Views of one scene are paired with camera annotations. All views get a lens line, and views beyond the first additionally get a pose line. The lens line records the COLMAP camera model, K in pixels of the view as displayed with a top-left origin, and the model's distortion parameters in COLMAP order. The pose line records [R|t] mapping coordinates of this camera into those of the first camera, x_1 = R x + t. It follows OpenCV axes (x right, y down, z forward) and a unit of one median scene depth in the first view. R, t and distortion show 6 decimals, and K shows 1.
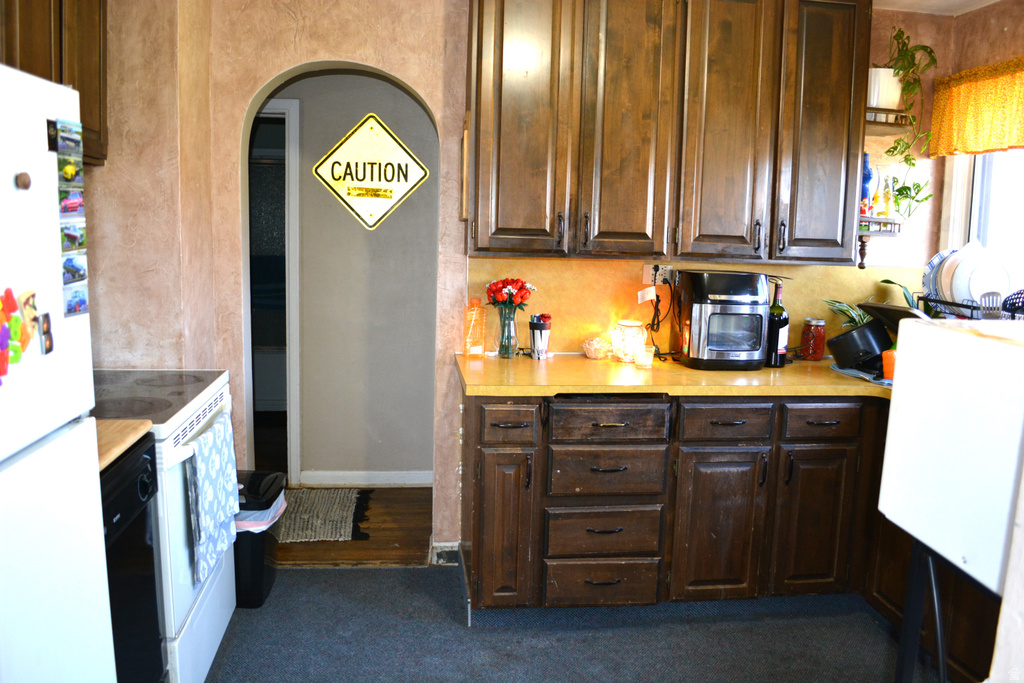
lens RADIAL K [[801.6, 0, 512.0], [0, 801.6, 341.5], [0, 0, 1]] dist [-0.084755, 0.010864]
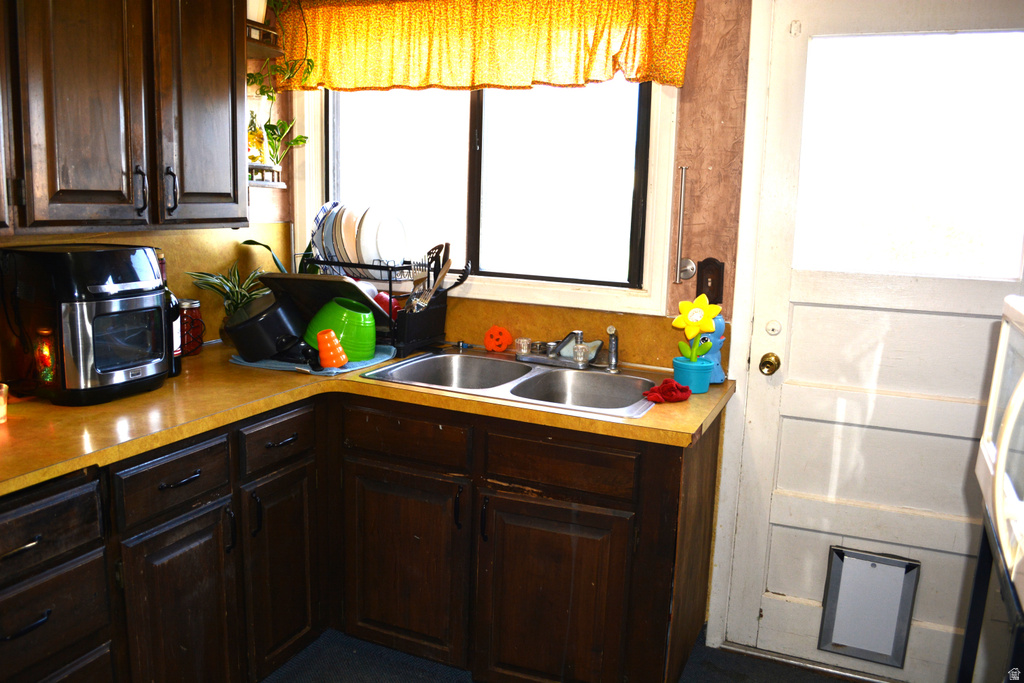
lens RADIAL K [[801.6, 0, 512.0], [0, 801.6, 341.5], [0, 0, 1]] dist [-0.084755, 0.010864]
pose [[0.515800, -0.160848, 0.841474, -0.109437], [0.102654, 0.986744, 0.125693, -0.061292], [-0.850536, 0.021549, 0.525475, 0.411168]]
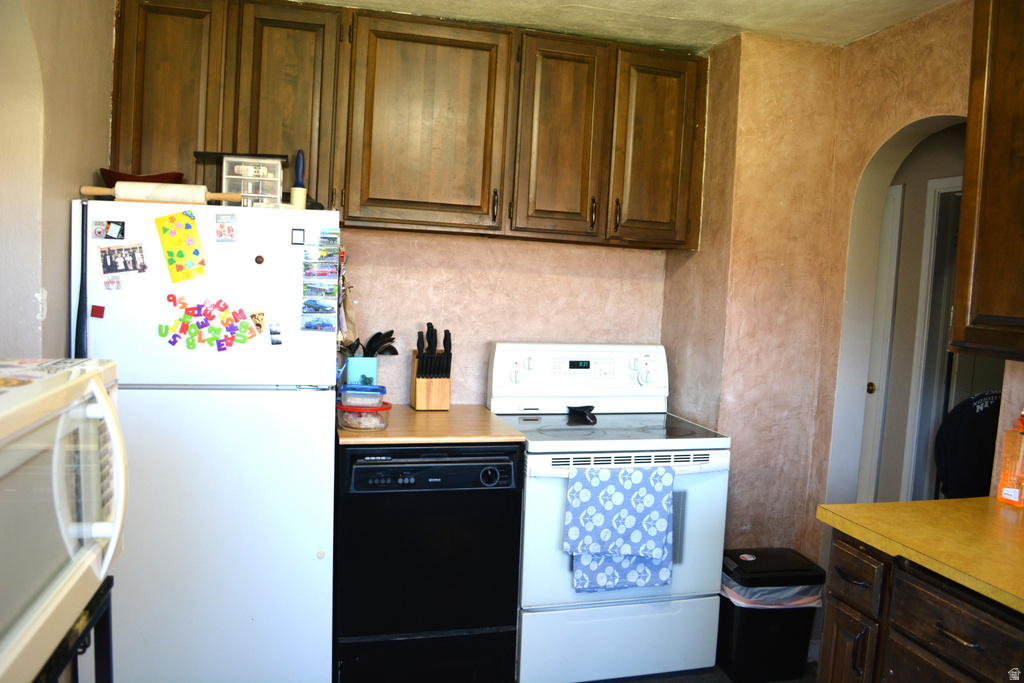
lens RADIAL K [[801.6, 0, 512.0], [0, 801.6, 341.5], [0, 0, 1]] dist [-0.084755, 0.010864]
pose [[0.132070, 0.060603, -0.989386, 0.591536], [-0.181923, 0.982657, 0.035906, -0.069168], [0.974403, 0.175250, 0.140804, 0.509327]]
